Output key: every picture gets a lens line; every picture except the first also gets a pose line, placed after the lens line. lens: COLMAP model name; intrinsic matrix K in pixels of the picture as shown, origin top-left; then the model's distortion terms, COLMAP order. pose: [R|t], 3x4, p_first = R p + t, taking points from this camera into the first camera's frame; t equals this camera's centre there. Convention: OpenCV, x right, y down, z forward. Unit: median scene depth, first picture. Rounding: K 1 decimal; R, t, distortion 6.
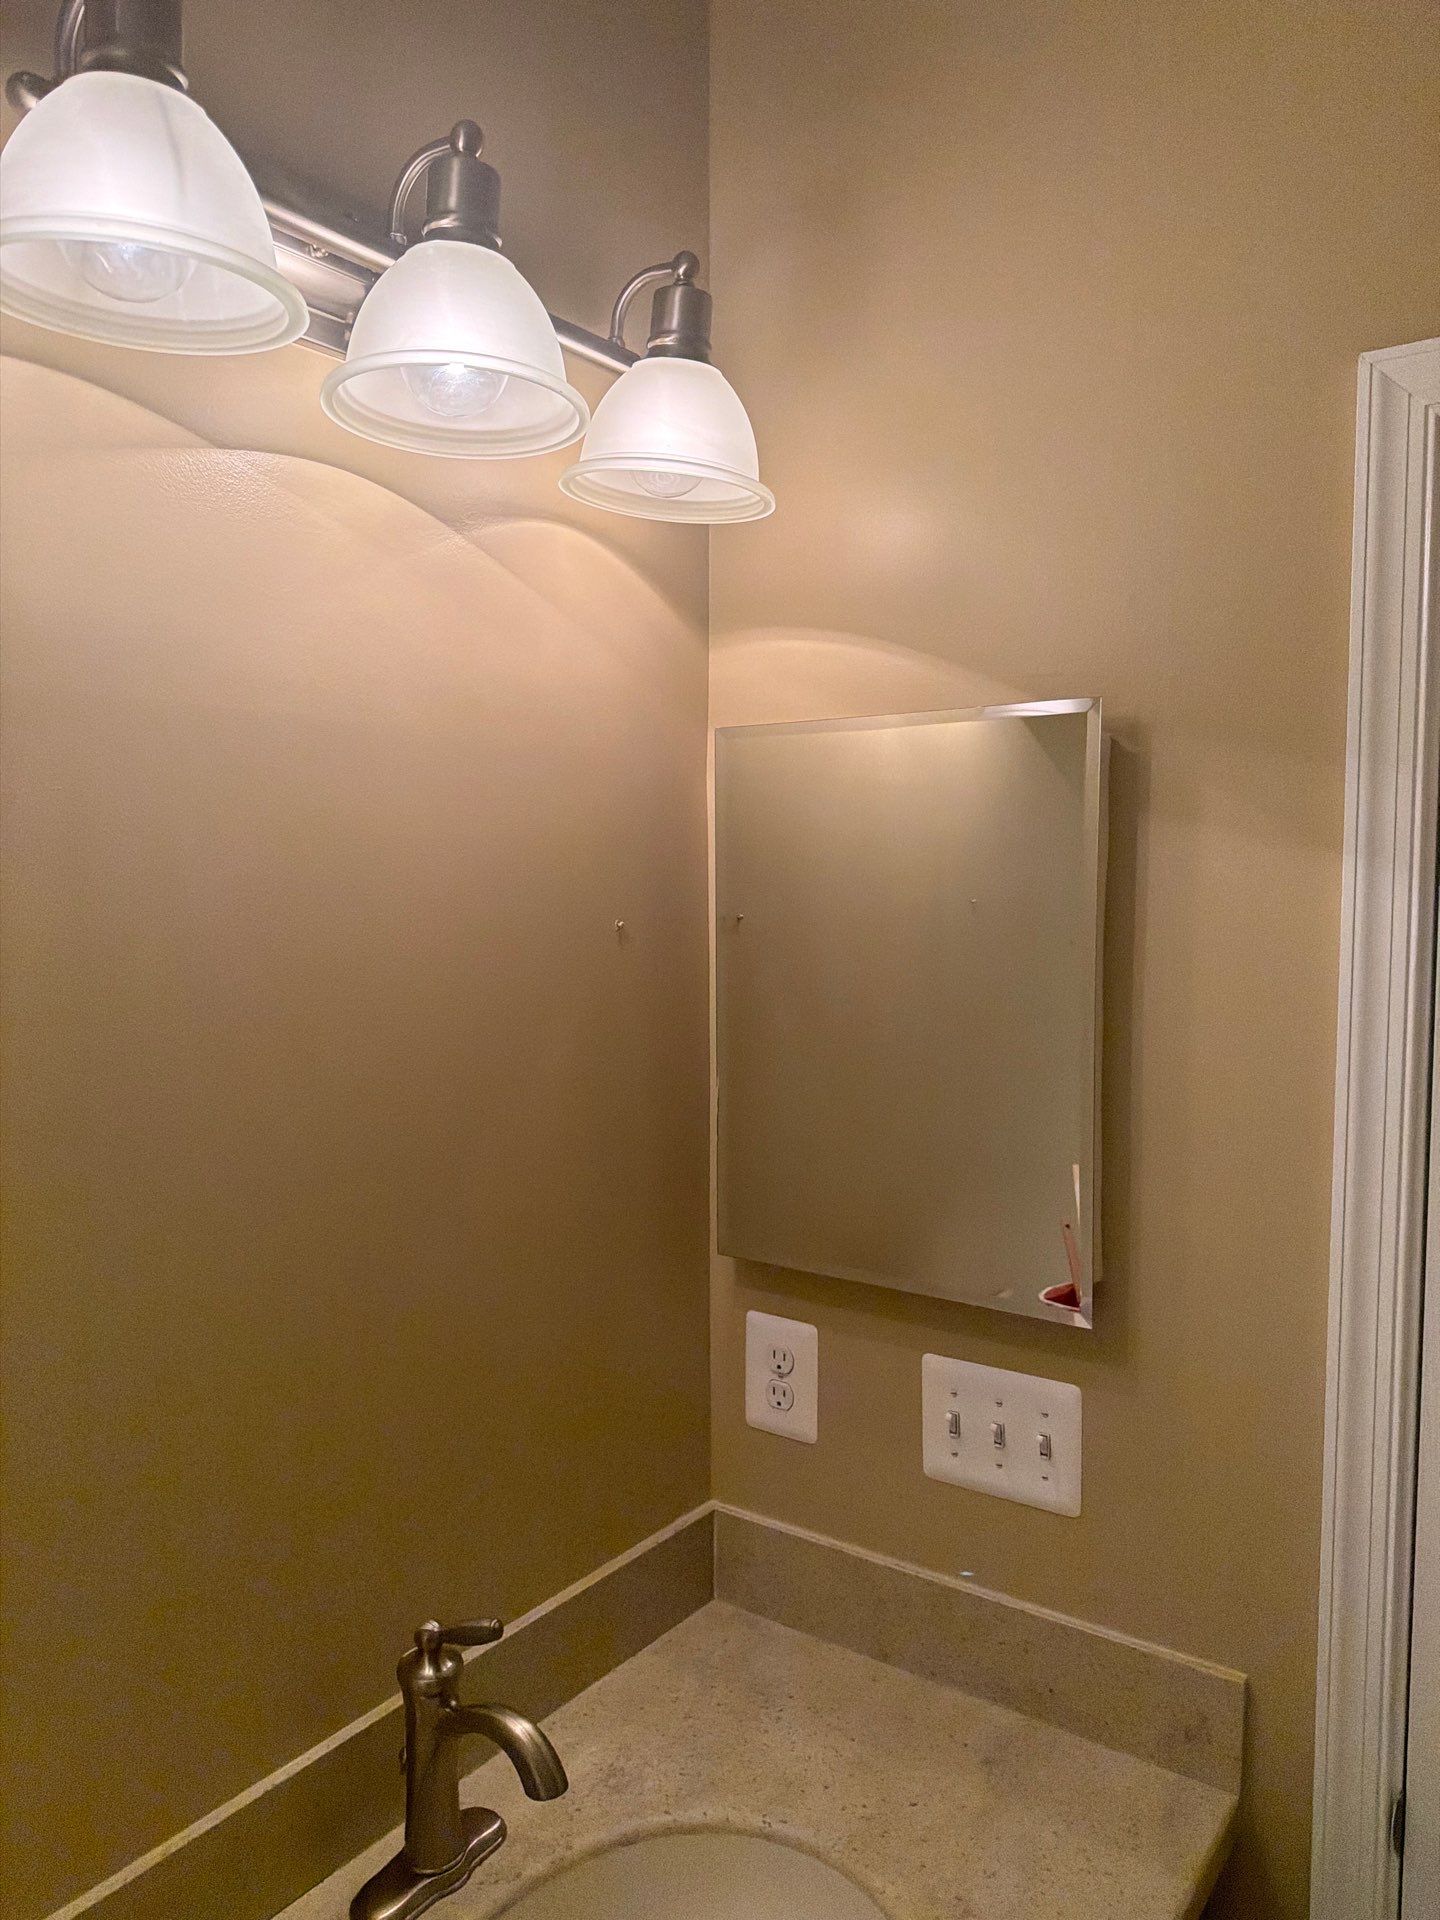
lens RADIAL K [[1337.8, 0, 713.1], [0, 1337.8, 950.3], [0, 0, 1]] dist [0.006920, -0.023918]
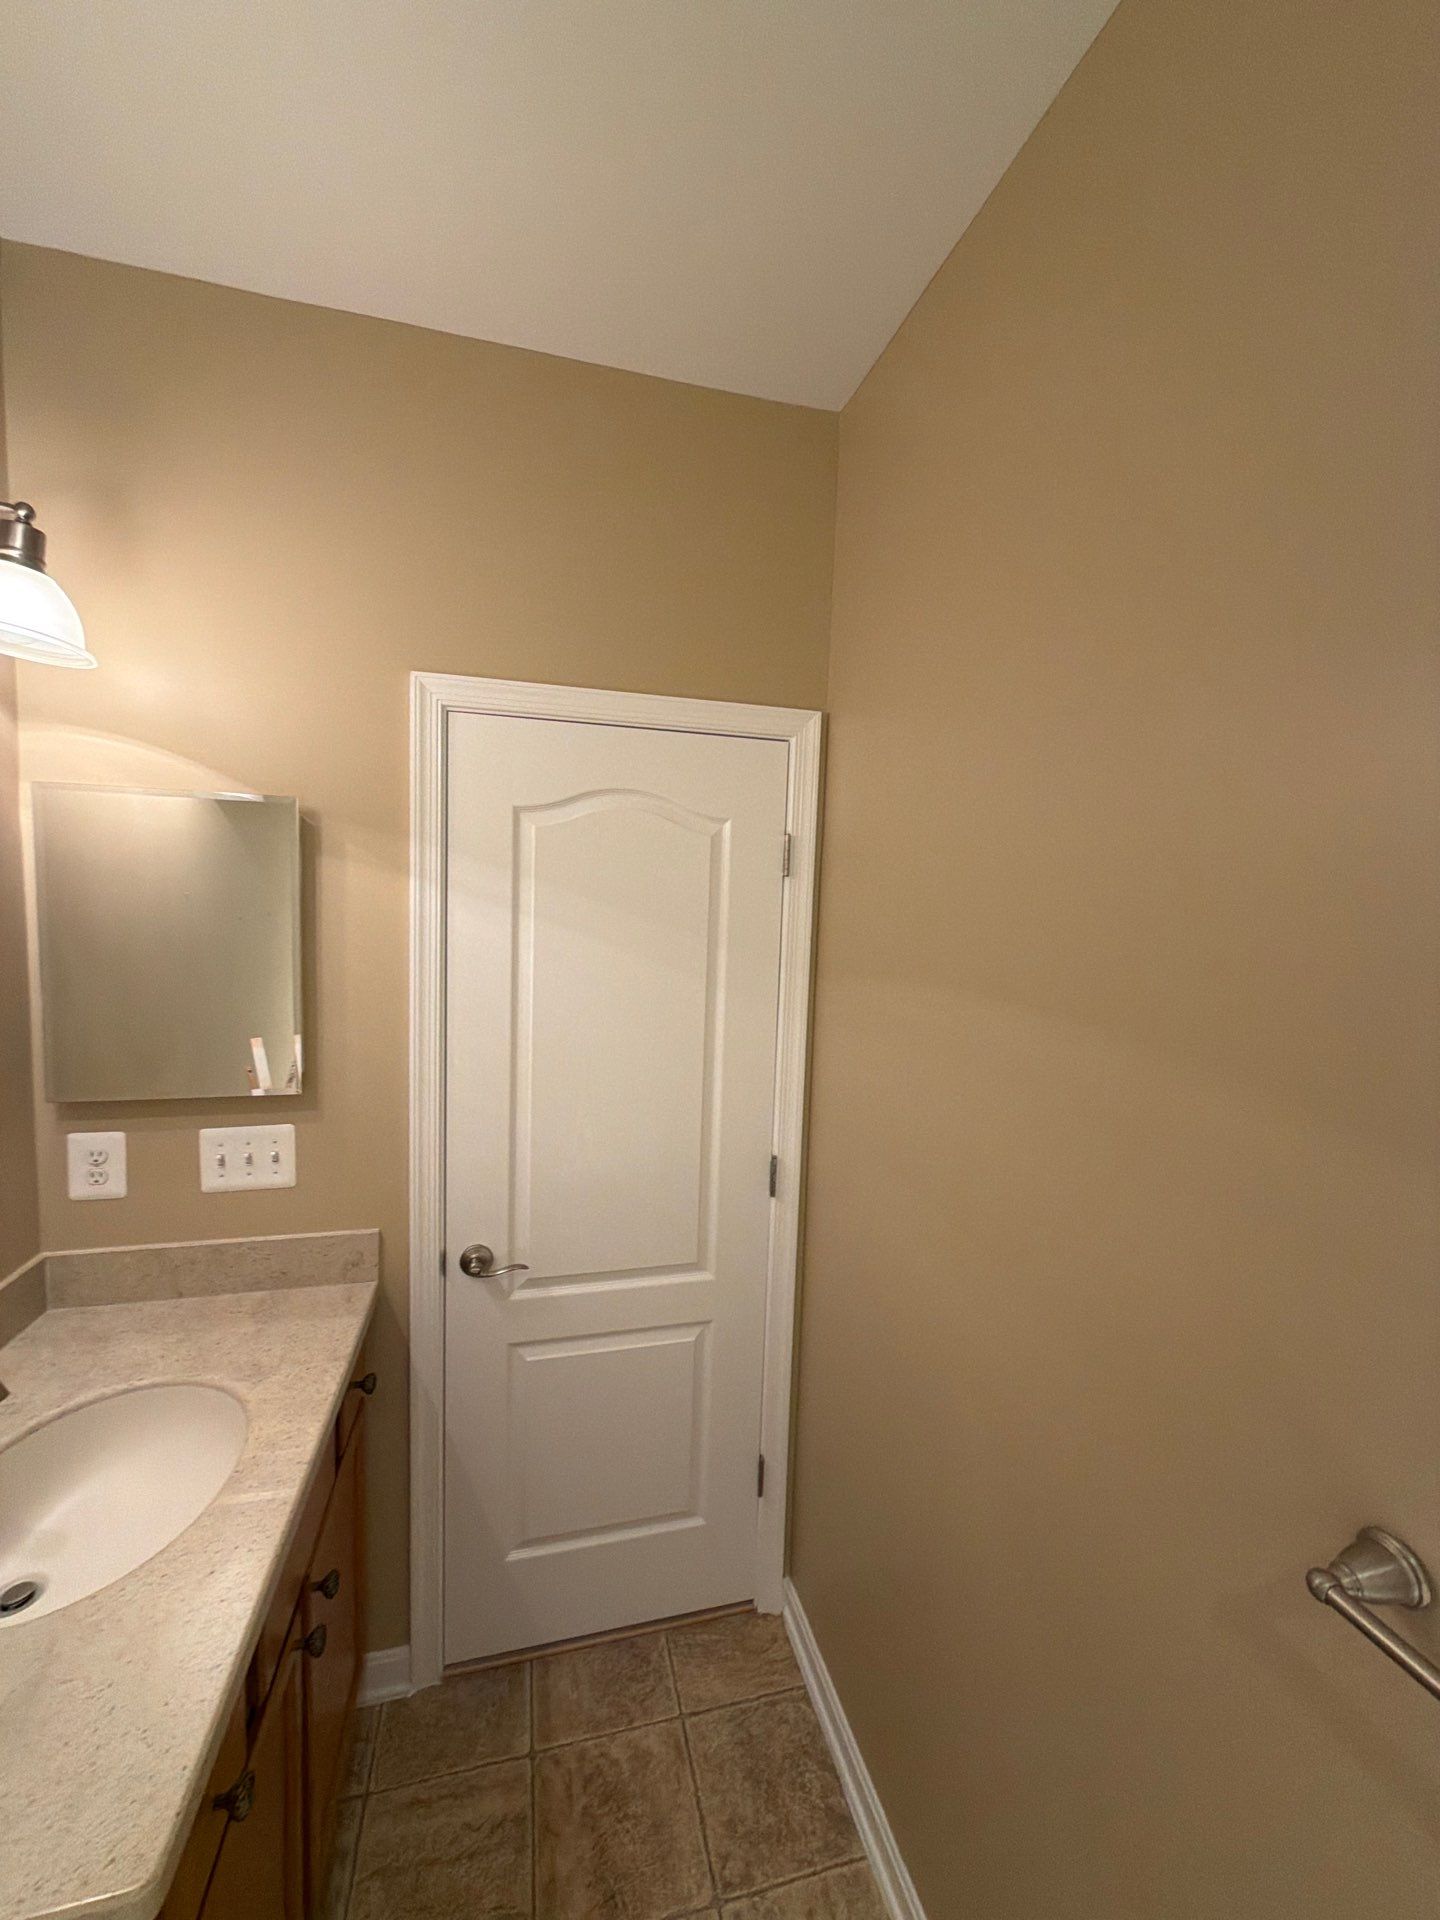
lens RADIAL K [[767.7, 0, 726.8], [0, 767.7, 964.7], [0, 0, 1]] dist [-0.003303, 0.001415]
pose [[0.636095, -0.048359, 0.770094, -0.204497], [0.009428, 0.998447, 0.054910, 0.013859], [-0.771553, -0.027667, 0.635563, -0.281719]]
